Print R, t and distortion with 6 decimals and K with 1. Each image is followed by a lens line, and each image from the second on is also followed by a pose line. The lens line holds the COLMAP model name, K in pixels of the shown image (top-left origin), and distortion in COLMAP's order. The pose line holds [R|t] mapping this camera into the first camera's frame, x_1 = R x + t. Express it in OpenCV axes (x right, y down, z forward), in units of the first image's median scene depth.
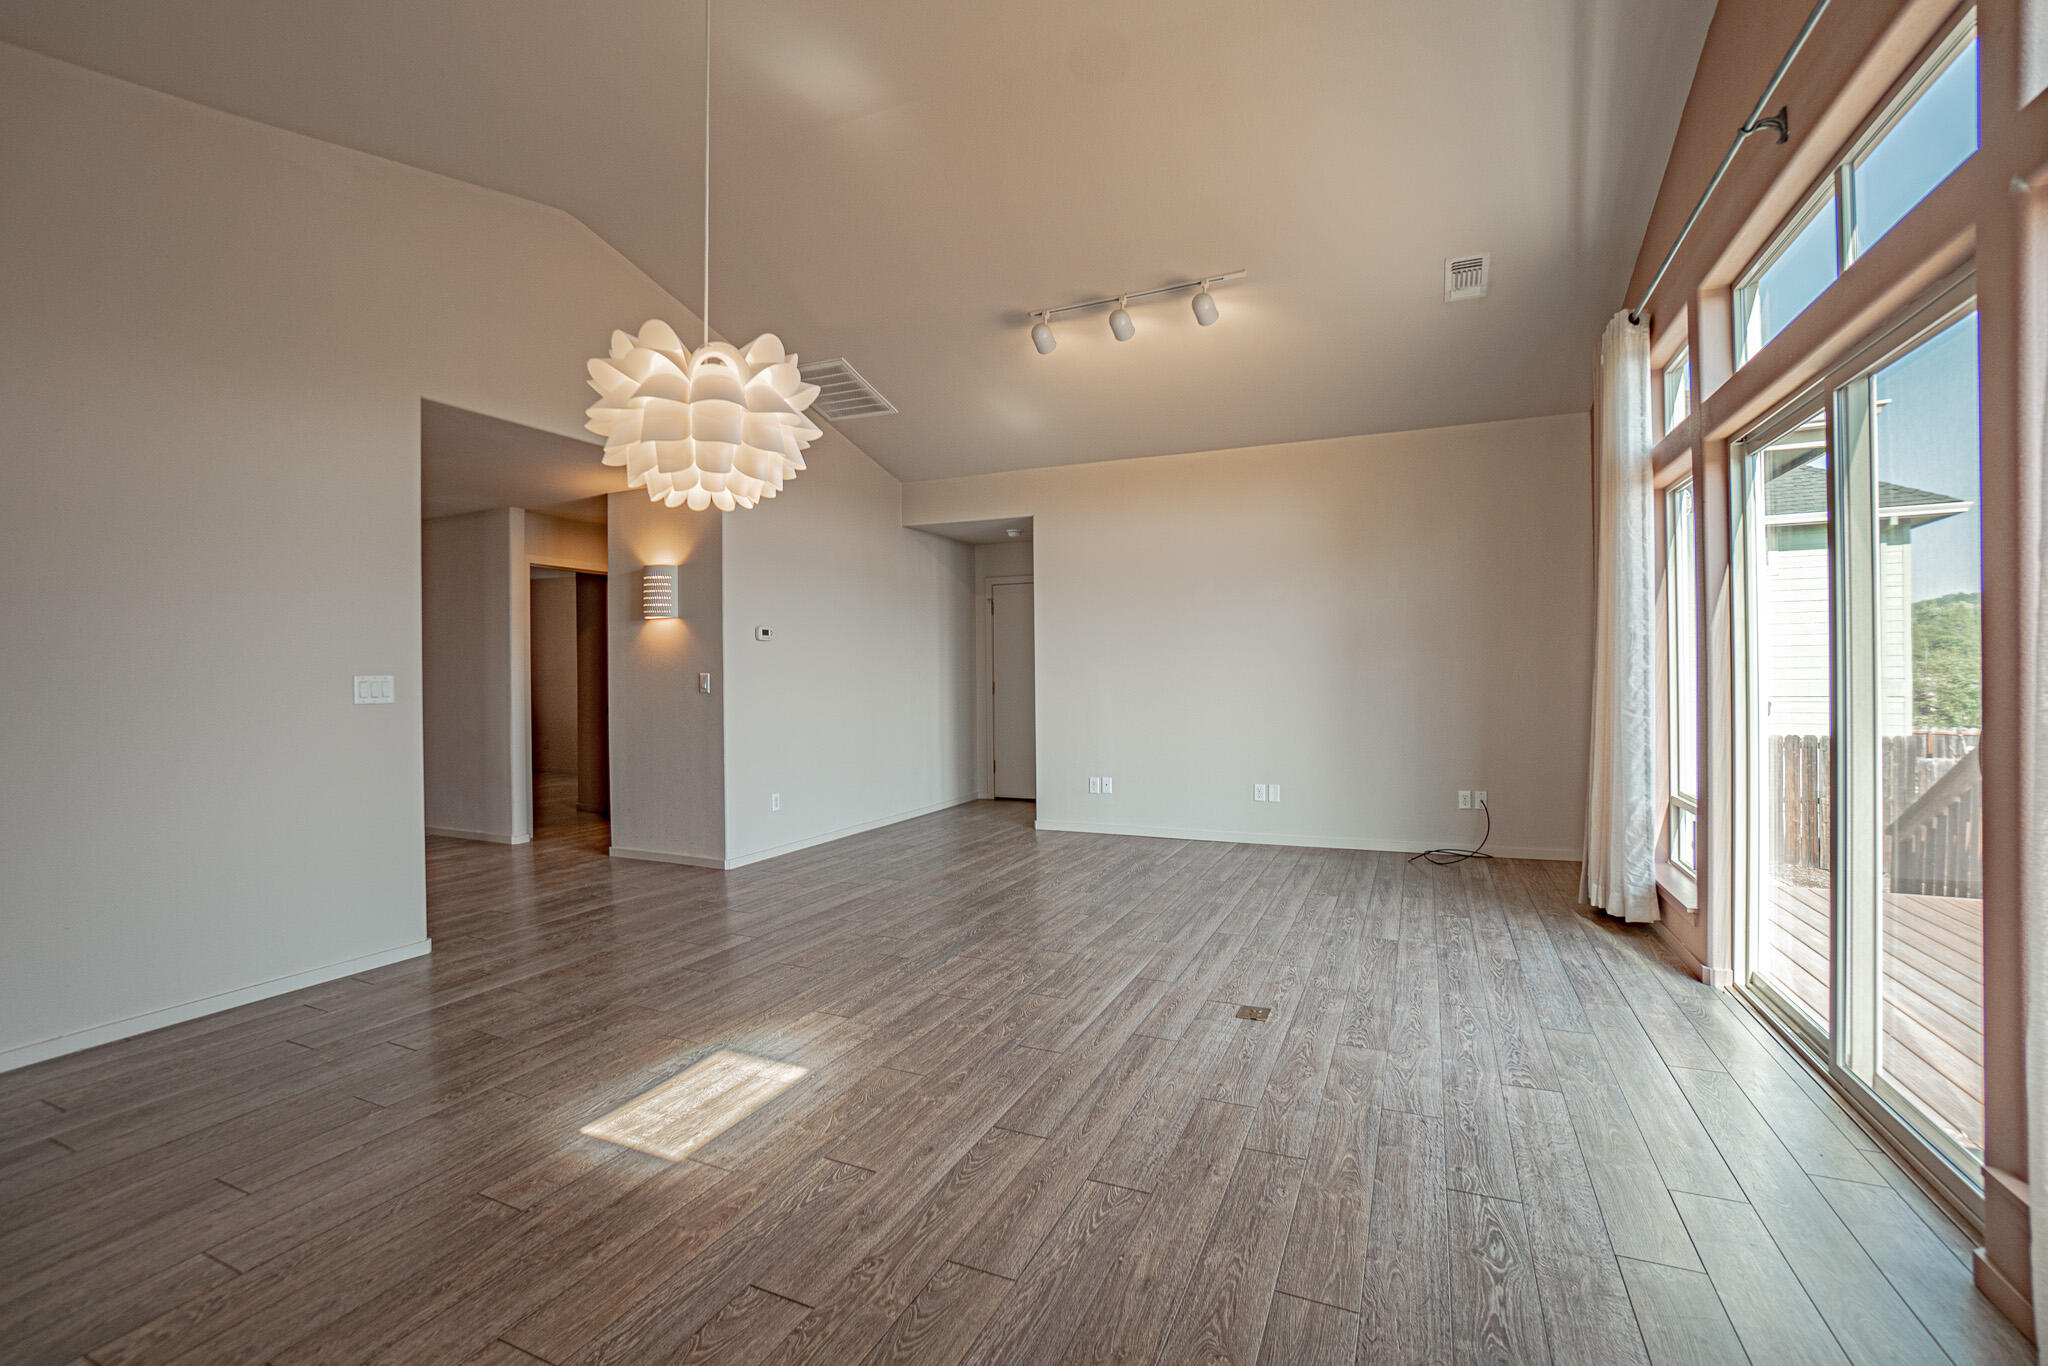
lens RADIAL K [[909.9, 0, 1013.4], [0, 909.9, 677.0], [0, 0, 1]] dist [-0.062658, 0.021527]
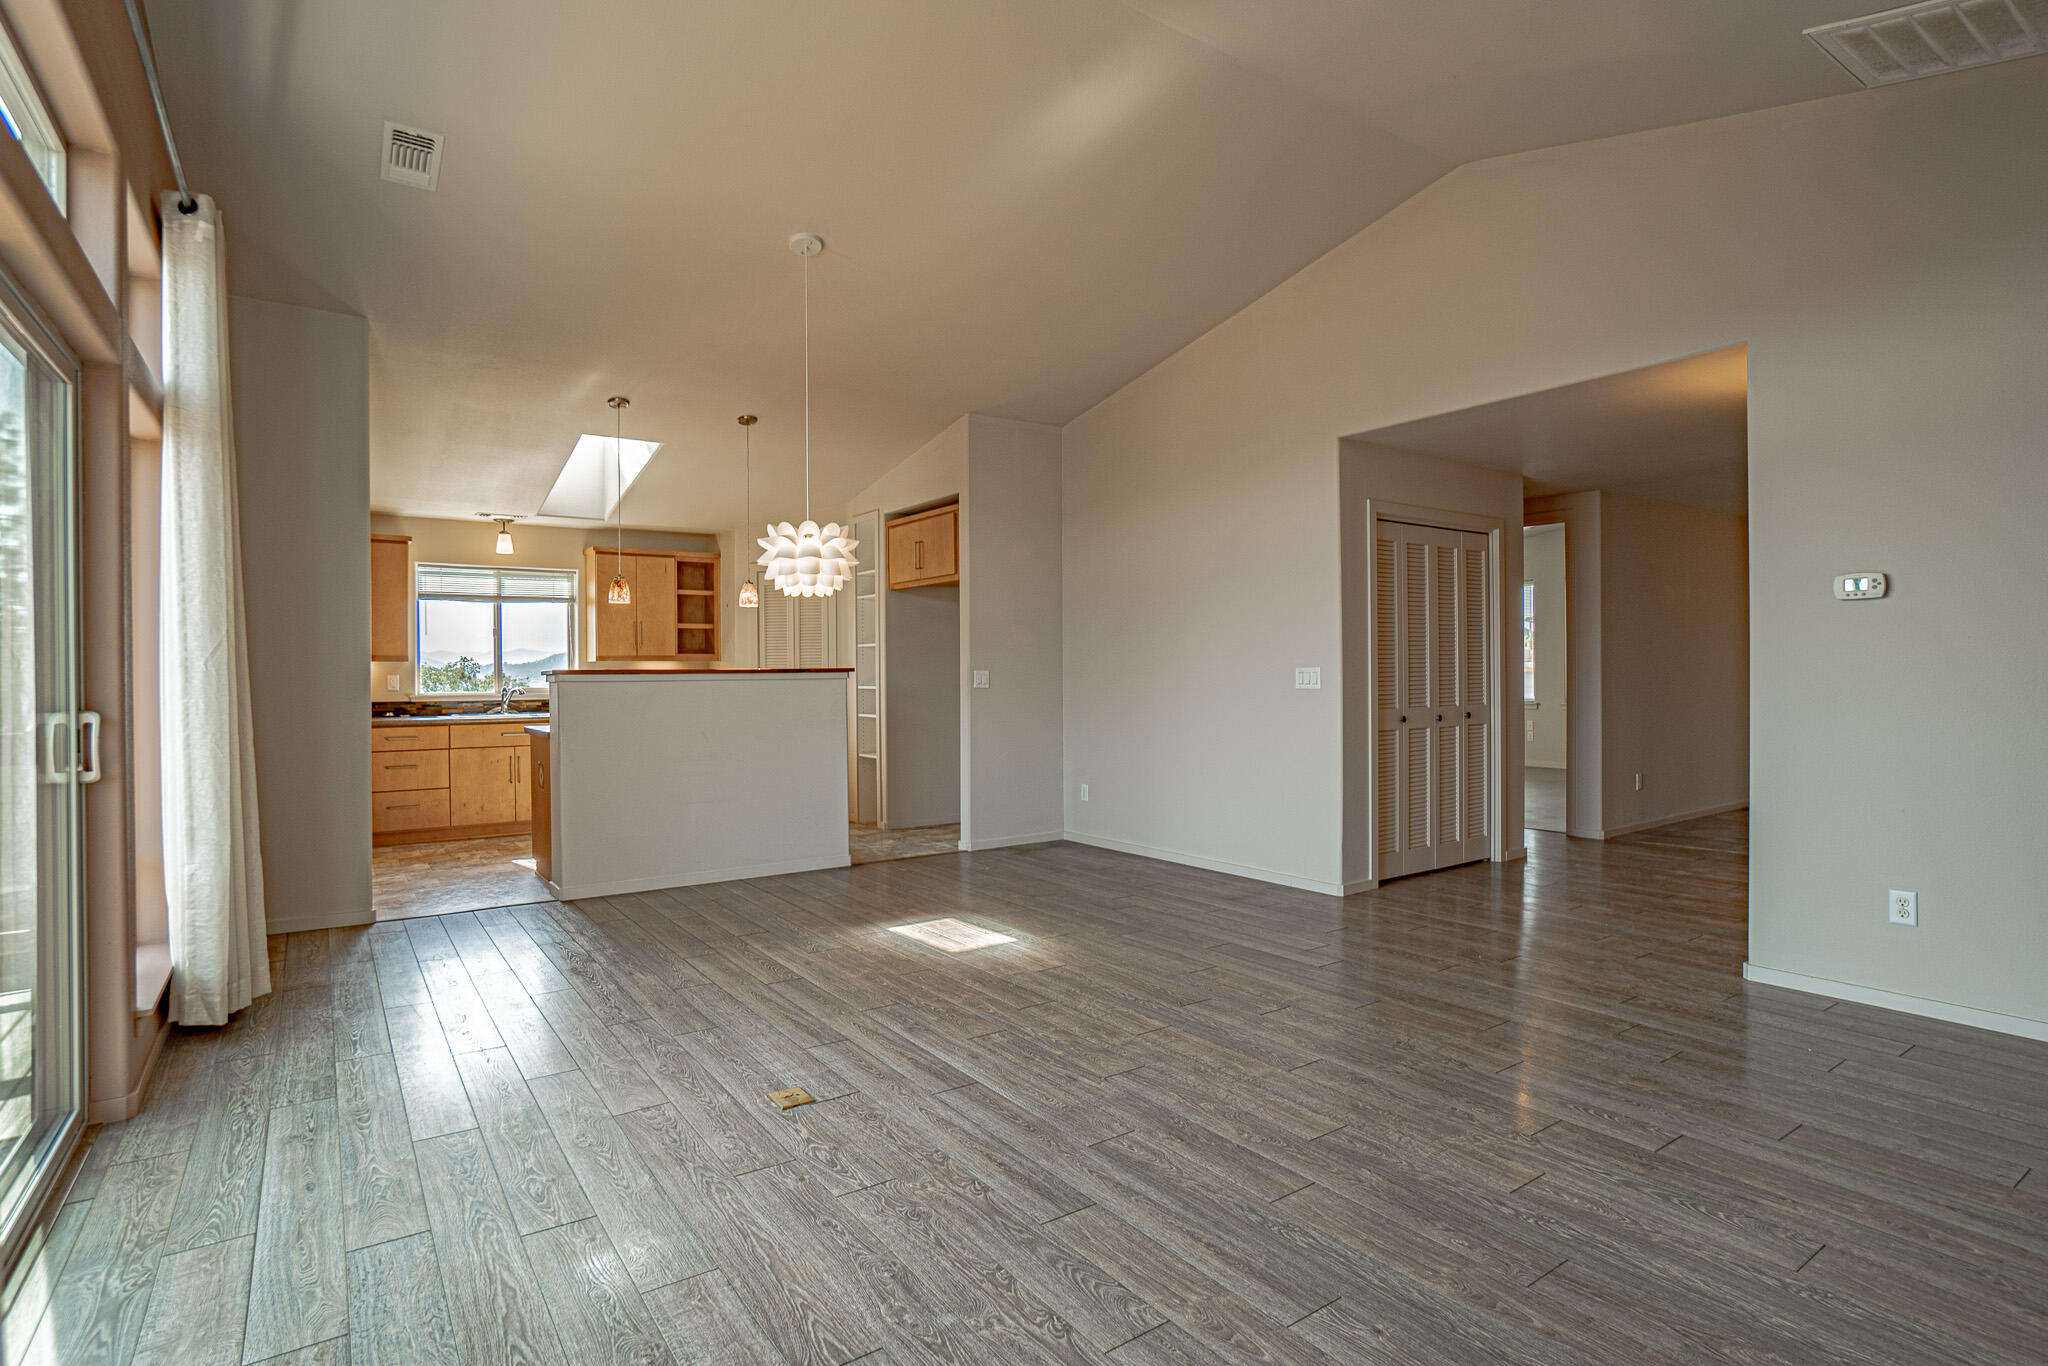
lens RADIAL K [[1032.2, 0, 1018.2], [0, 1032.2, 682.9], [0, 0, 1]] dist [-0.022691, 0.000129]
pose [[-0.515557, 0.020449, -0.856611, 0.847580], [0.013331, 0.999786, 0.015843, -0.011019], [0.856751, -0.003251, -0.515719, 1.479580]]
